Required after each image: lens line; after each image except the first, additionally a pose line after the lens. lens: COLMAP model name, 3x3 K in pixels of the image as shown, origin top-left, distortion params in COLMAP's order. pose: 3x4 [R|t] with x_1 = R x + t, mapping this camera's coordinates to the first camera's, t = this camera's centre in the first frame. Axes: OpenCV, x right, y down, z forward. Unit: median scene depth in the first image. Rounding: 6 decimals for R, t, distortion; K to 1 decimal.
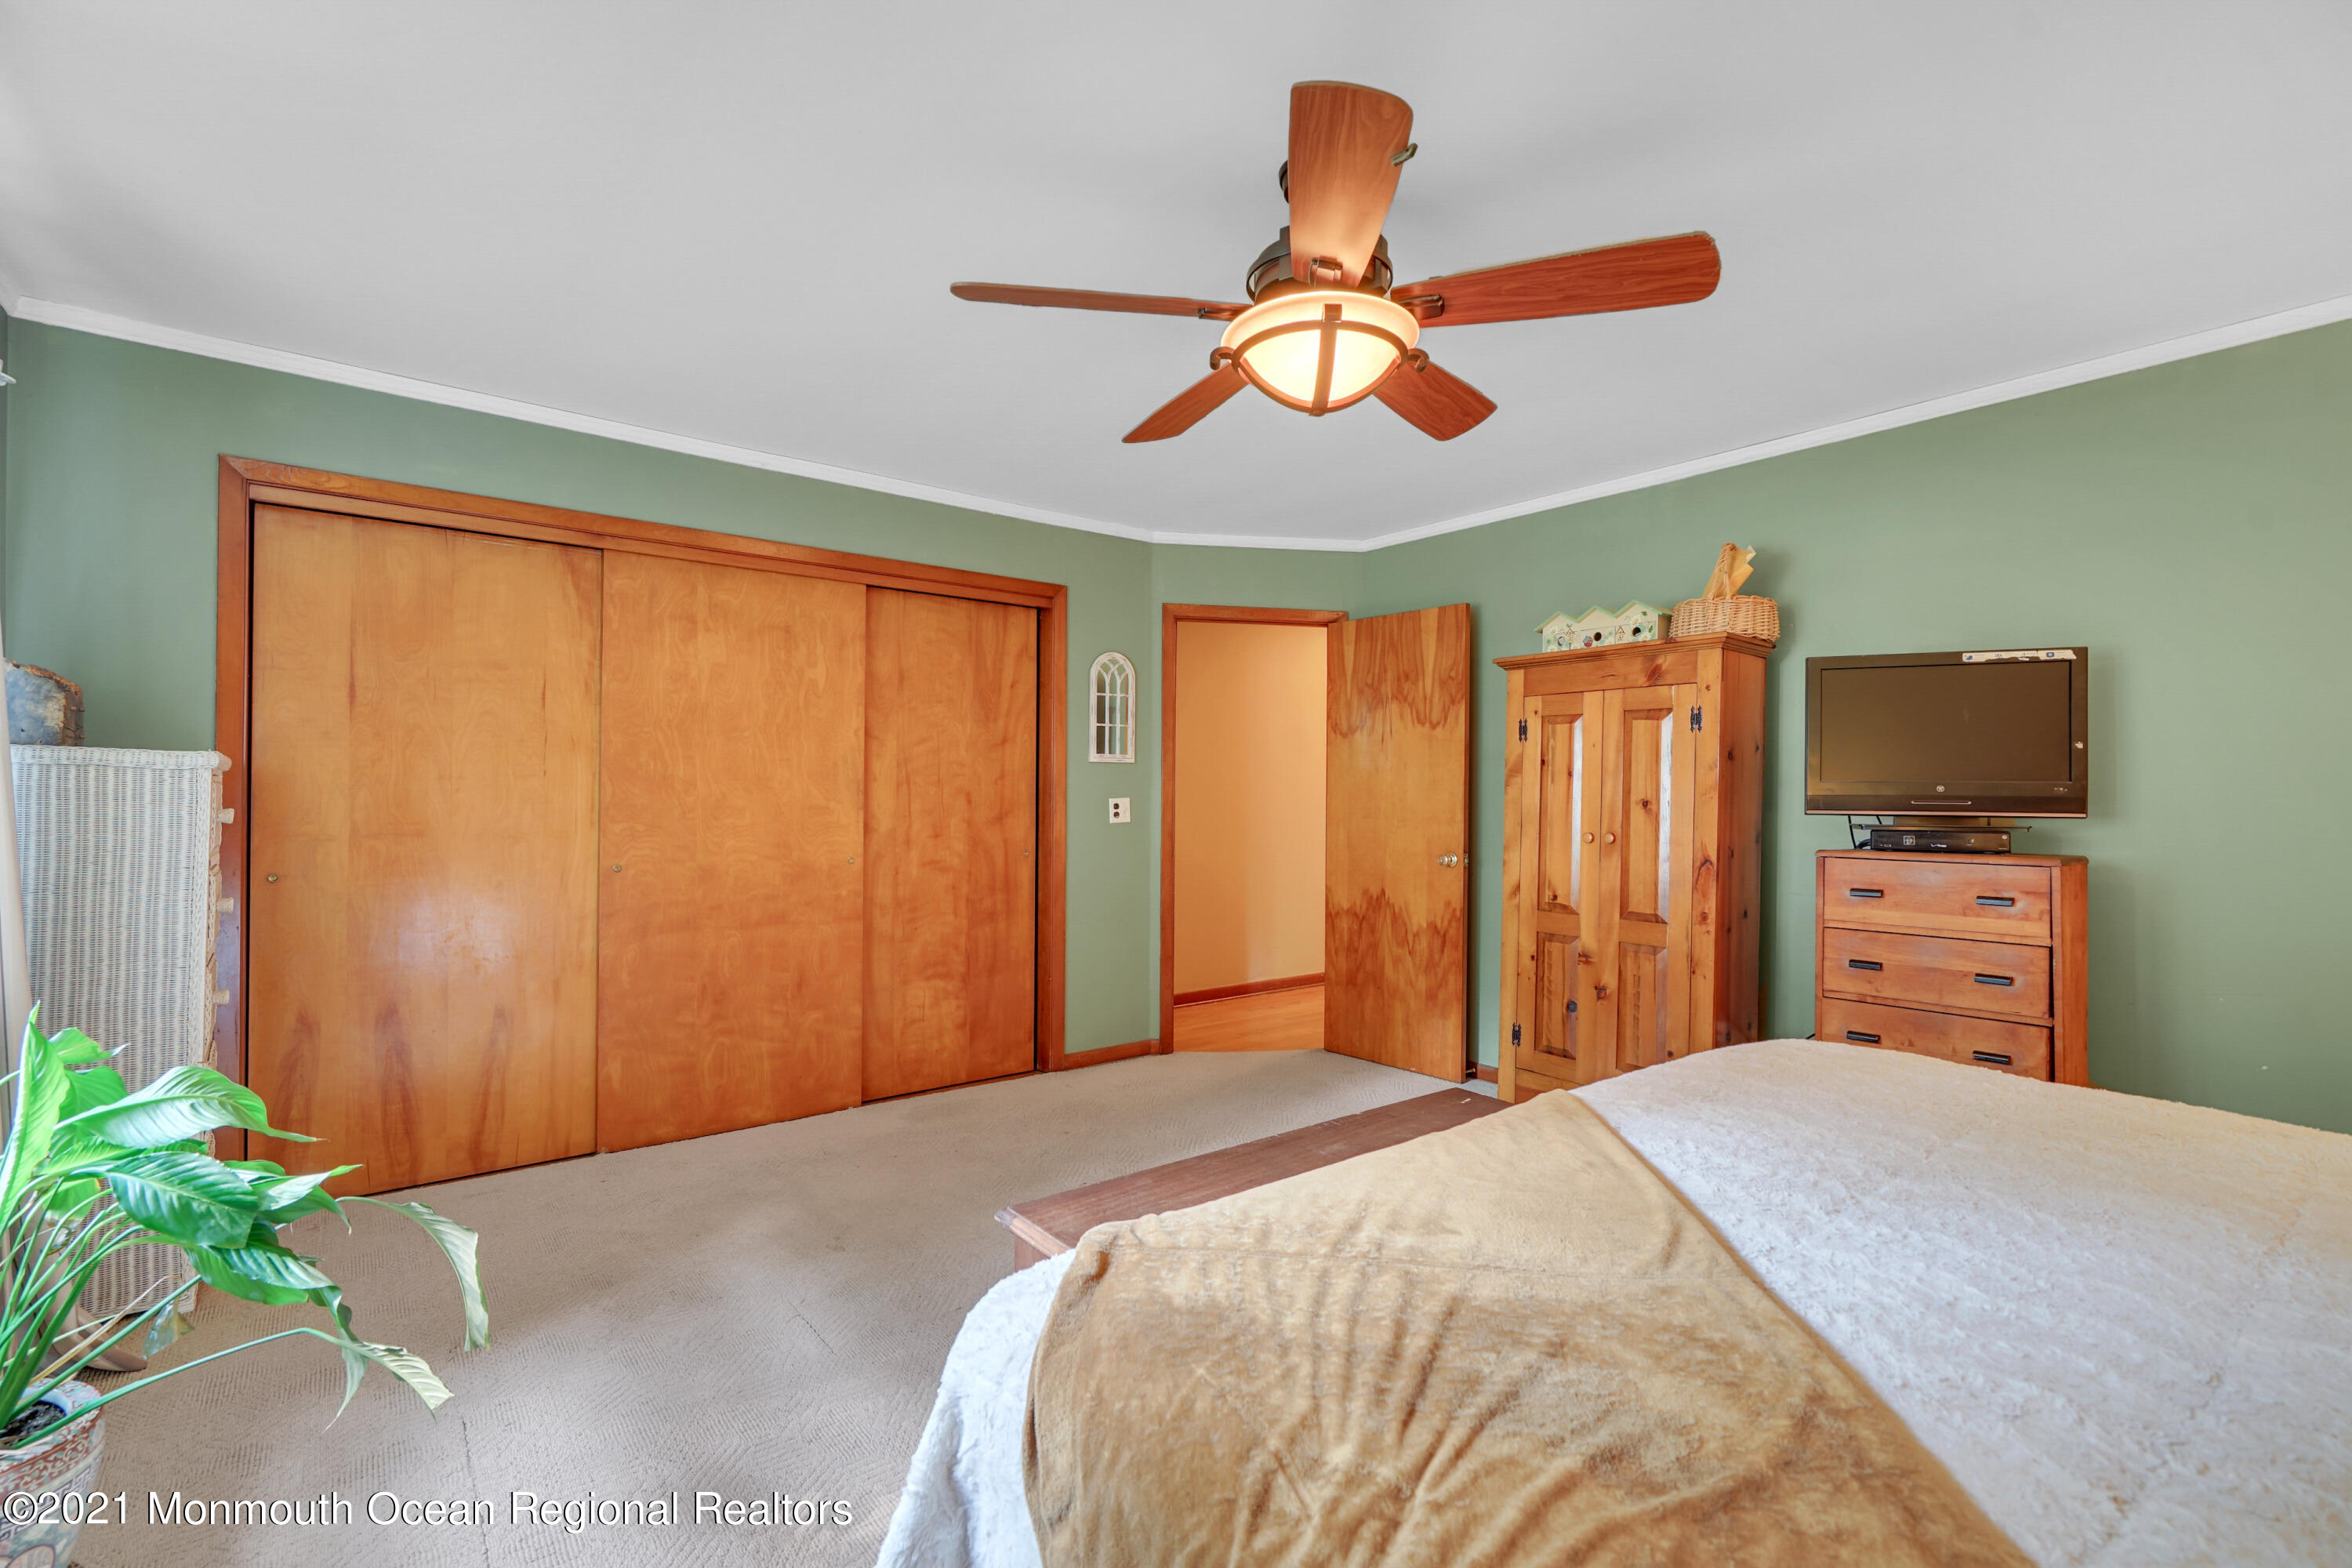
lens RADIAL K [[1054.5, 0, 1178.8], [0, 1054.5, 796.3], [0, 0, 1]] dist [-0.008099, 0.004463]
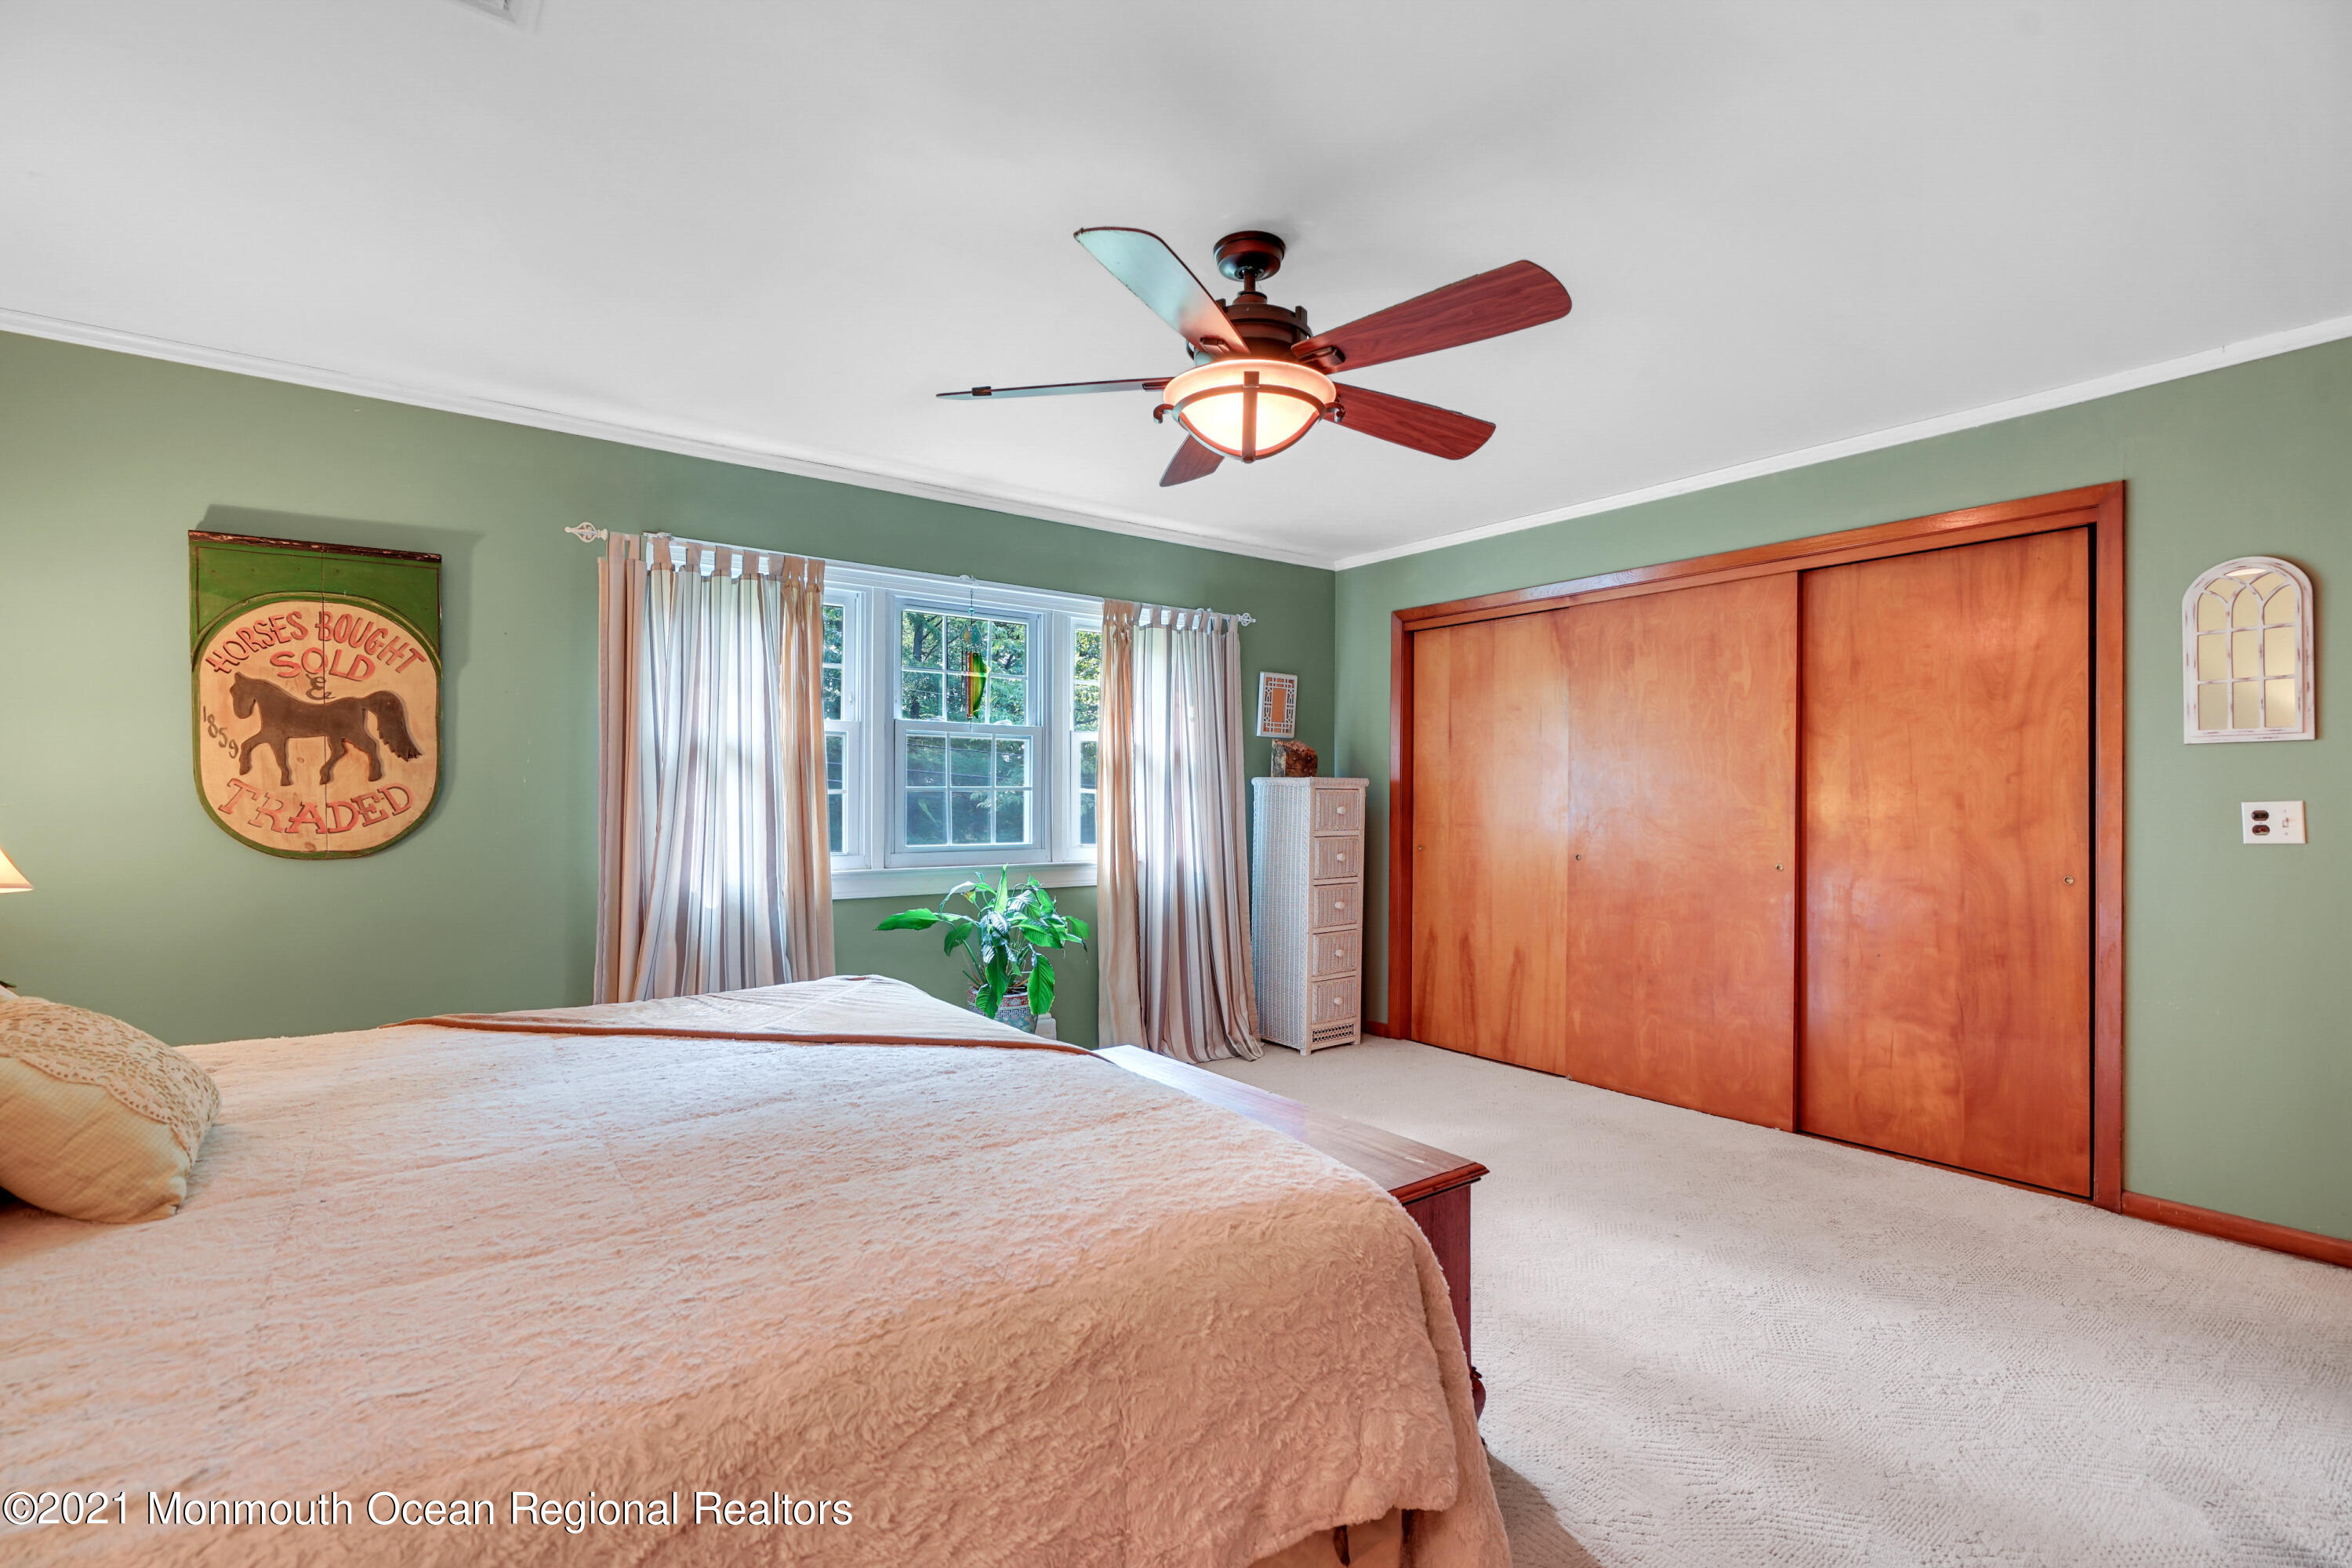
lens RADIAL K [[1054.5, 0, 1178.8], [0, 1054.5, 796.3], [0, 0, 1]] dist [-0.008099, 0.004463]
pose [[-0.025430, -0.007334, -0.999650, 0.609882], [-0.002457, 0.999971, -0.007274, 0.005076], [0.999674, 0.002272, -0.025448, 0.456194]]
